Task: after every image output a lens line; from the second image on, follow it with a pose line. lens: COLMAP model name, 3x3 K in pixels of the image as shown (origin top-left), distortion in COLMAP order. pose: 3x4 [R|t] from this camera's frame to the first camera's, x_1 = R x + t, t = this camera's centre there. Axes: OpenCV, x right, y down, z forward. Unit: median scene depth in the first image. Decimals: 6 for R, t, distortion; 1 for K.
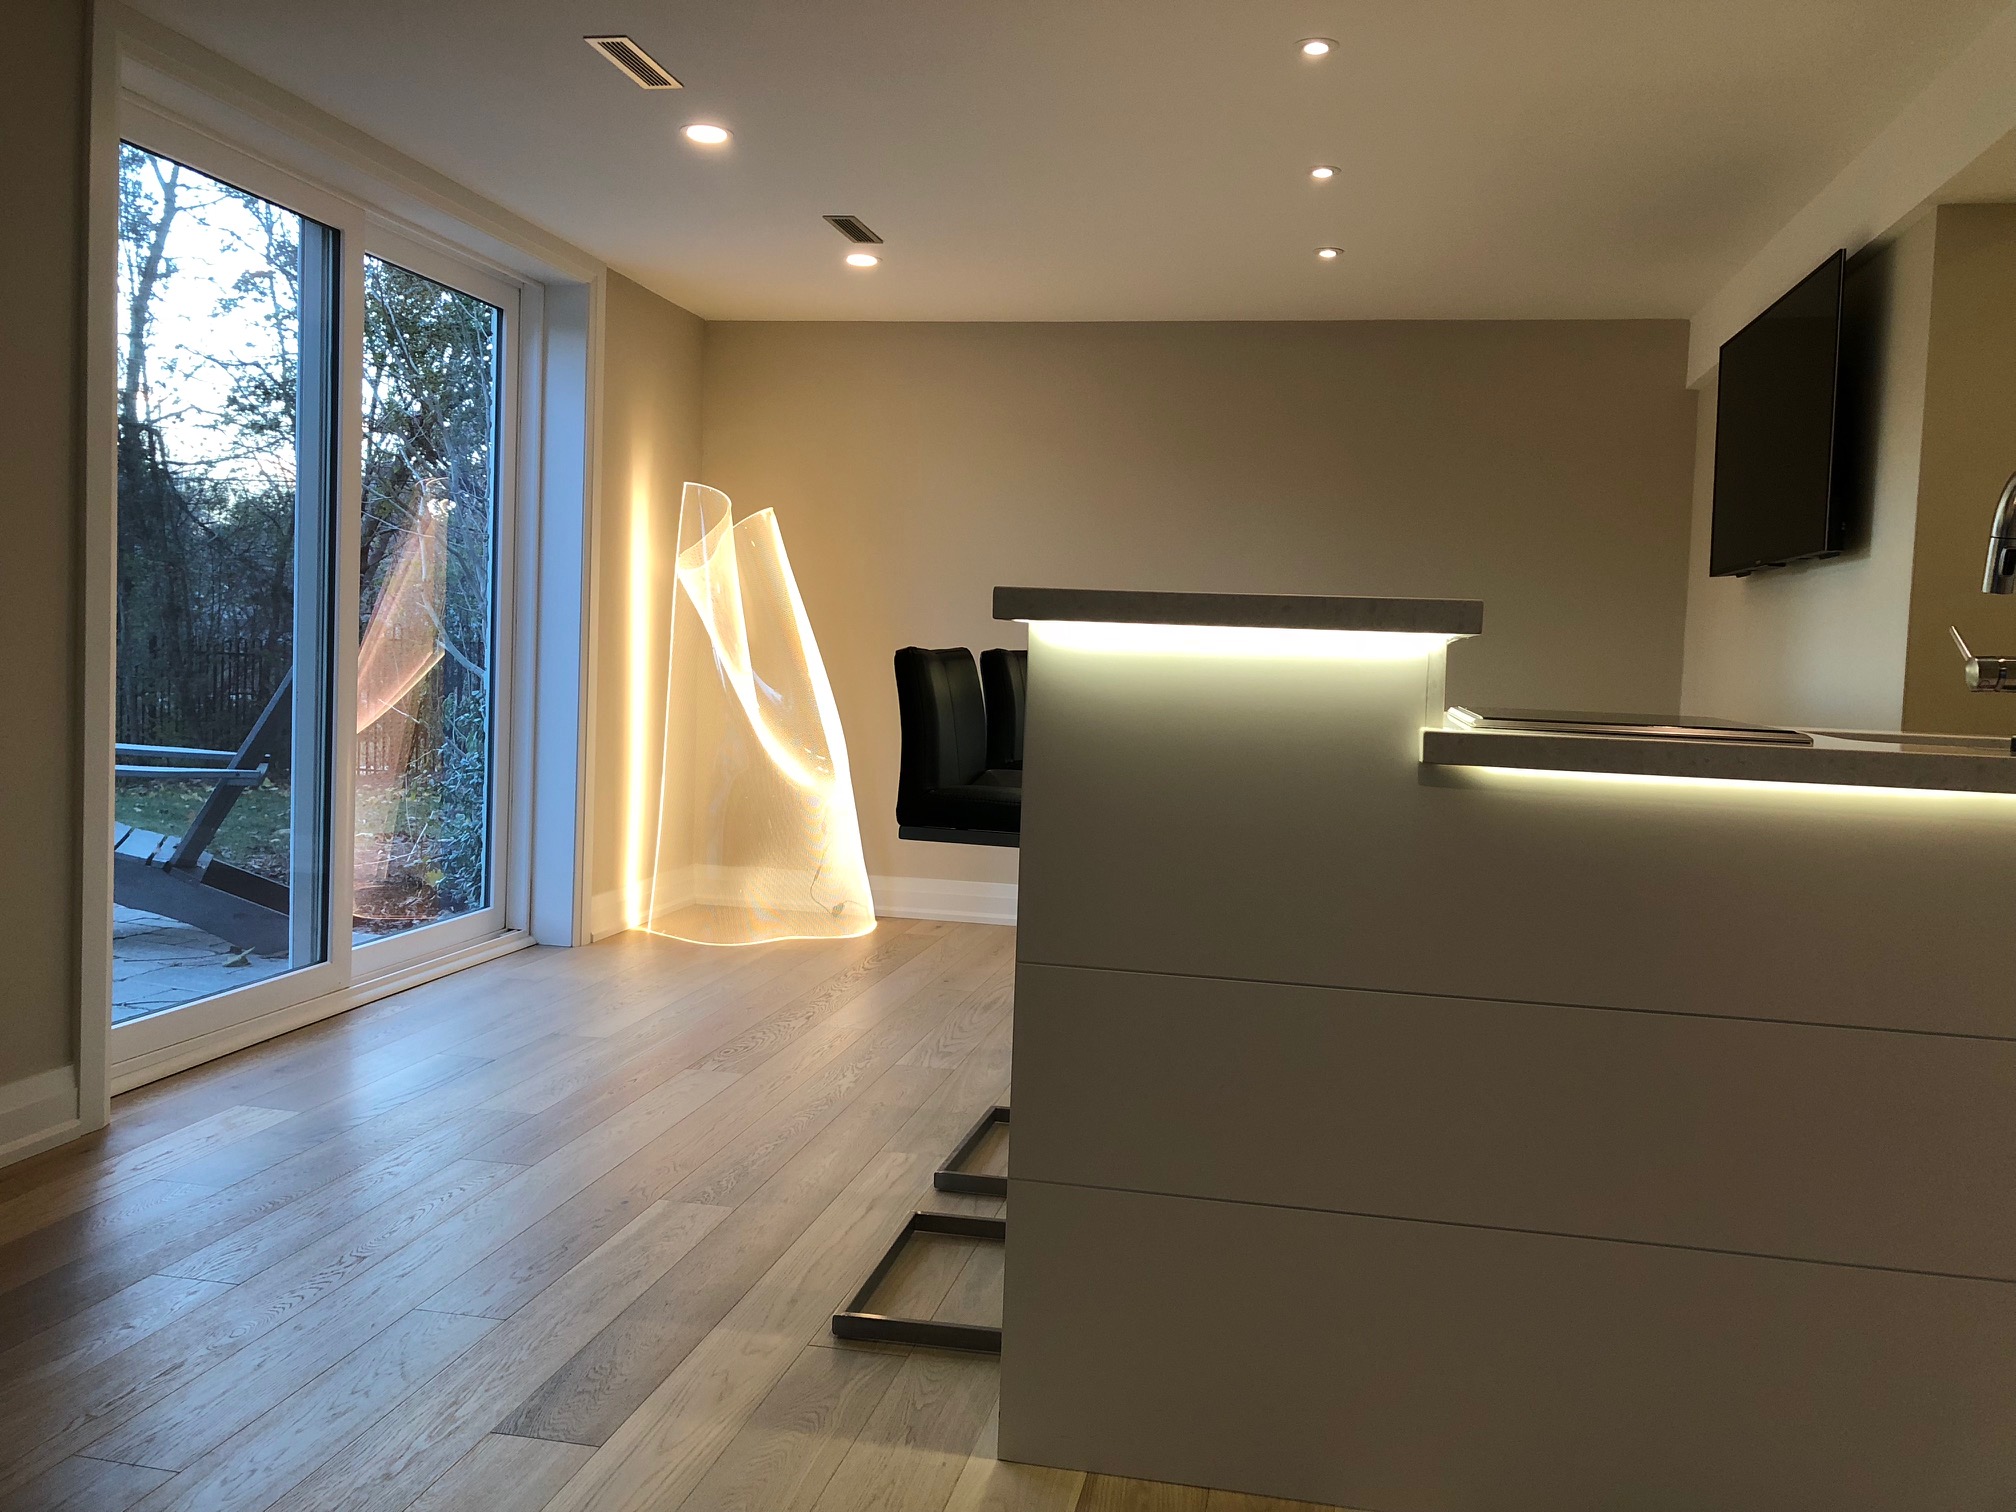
lens RADIAL K [[1617.7, 0, 1008.6], [0, 1617.7, 741.1], [0, 0, 1]] dist [-0.007991, 0.001343]
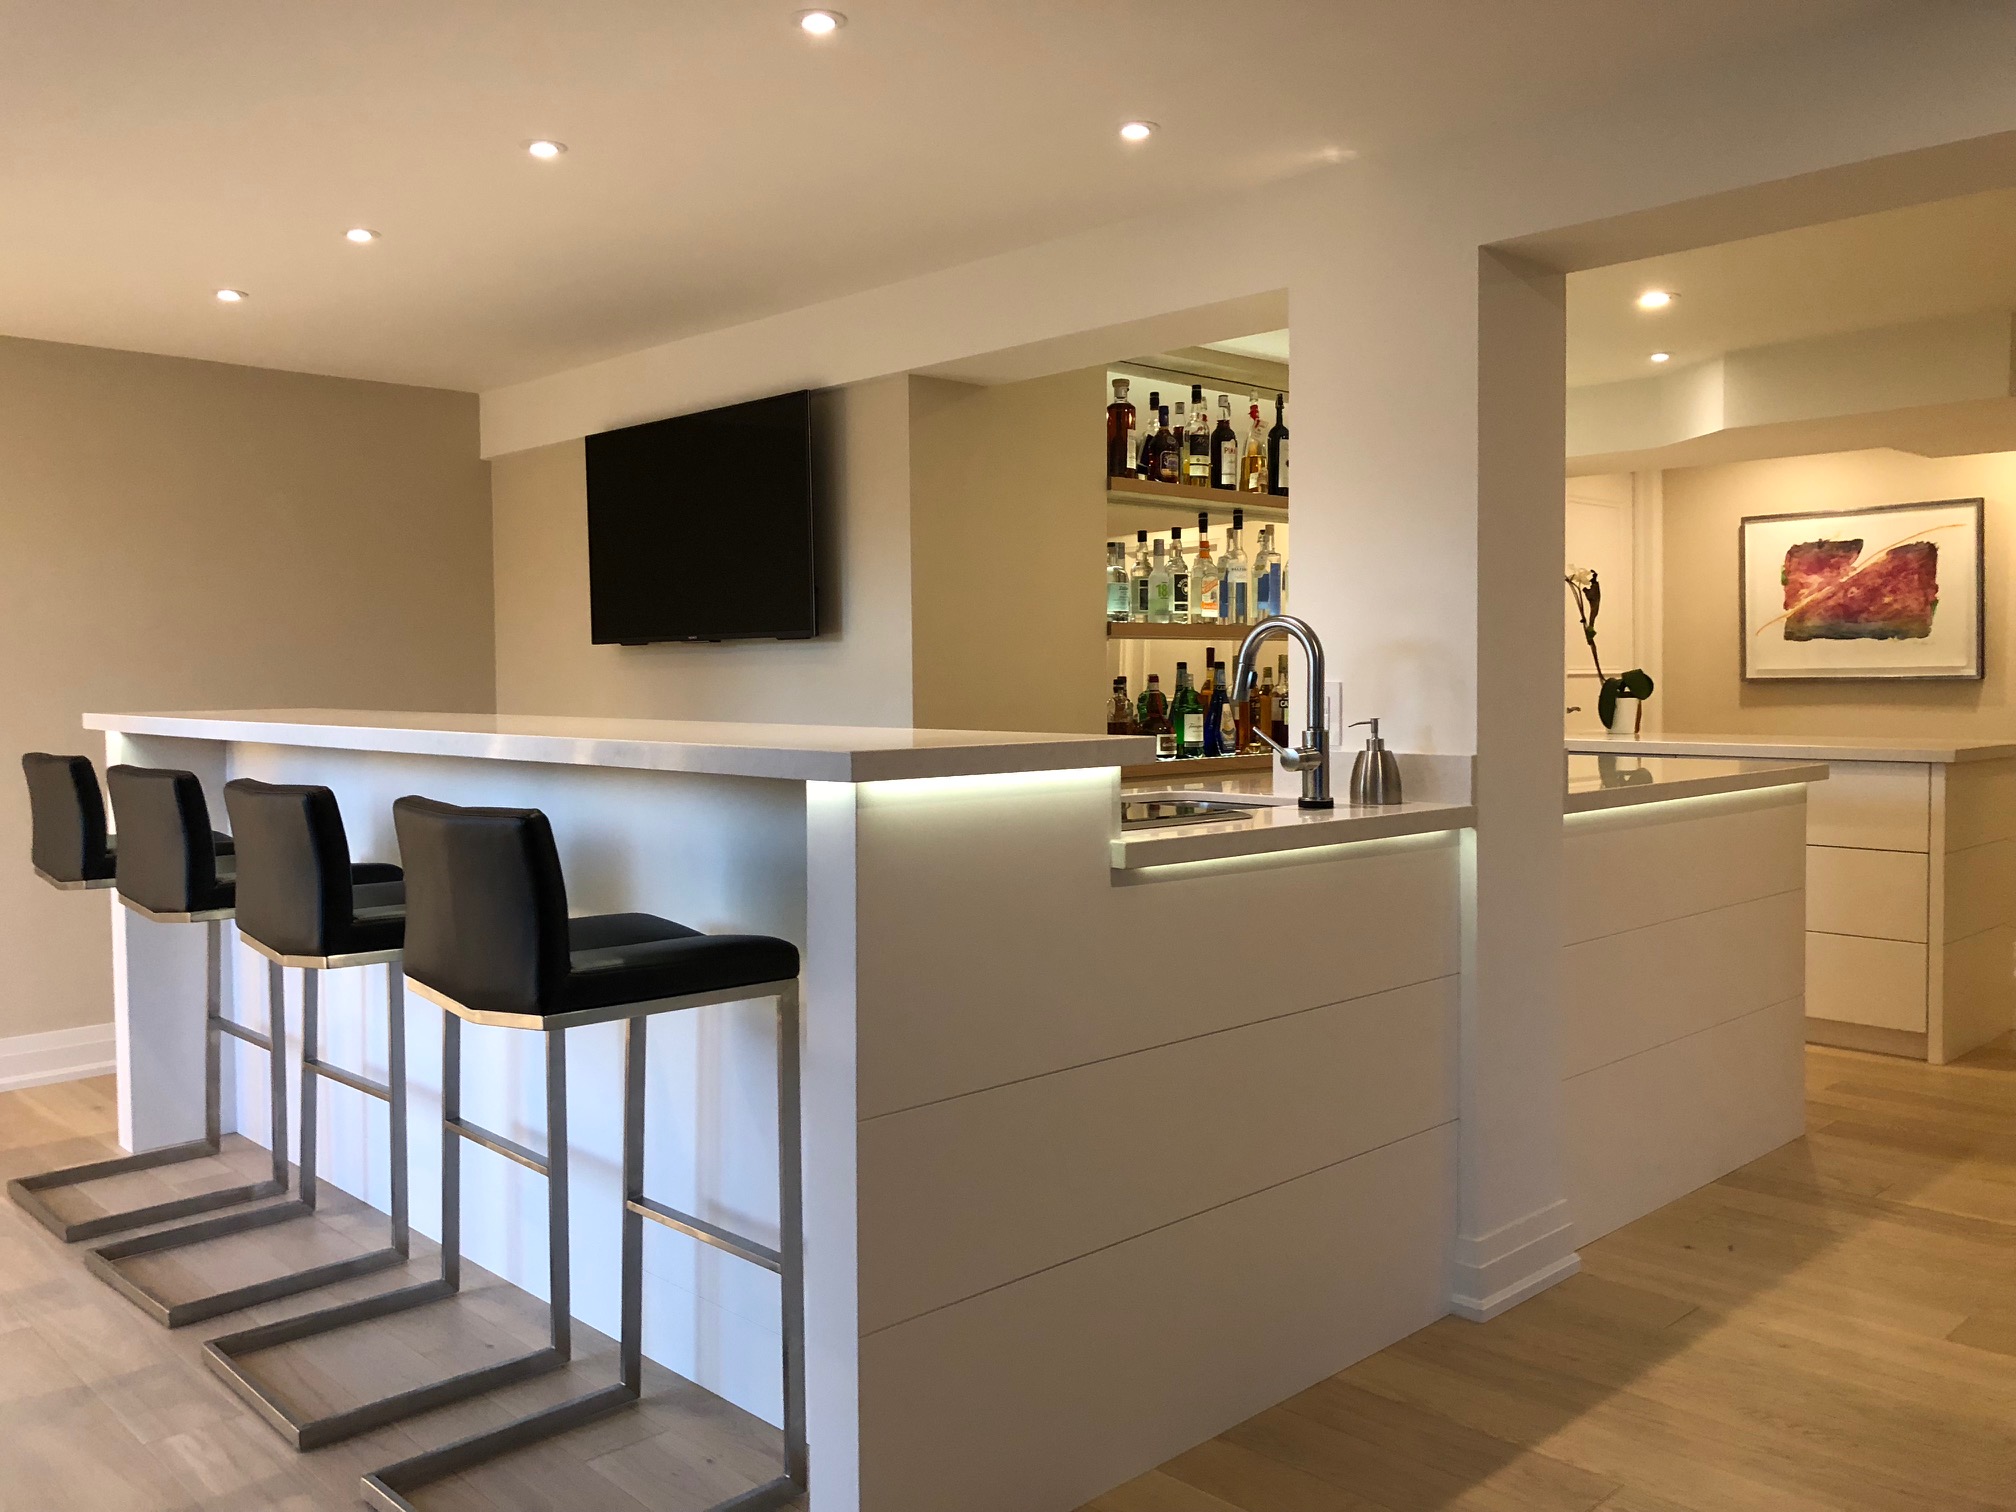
lens RADIAL K [[1617.7, 0, 1008.6], [0, 1617.7, 741.1], [0, 0, 1]] dist [-0.007991, 0.001343]
pose [[0.560070, -0.072671, 0.825252, -0.437805], [0.076414, 0.996430, 0.035885, -0.072148], [-0.824913, 0.042962, 0.563624, 0.192478]]
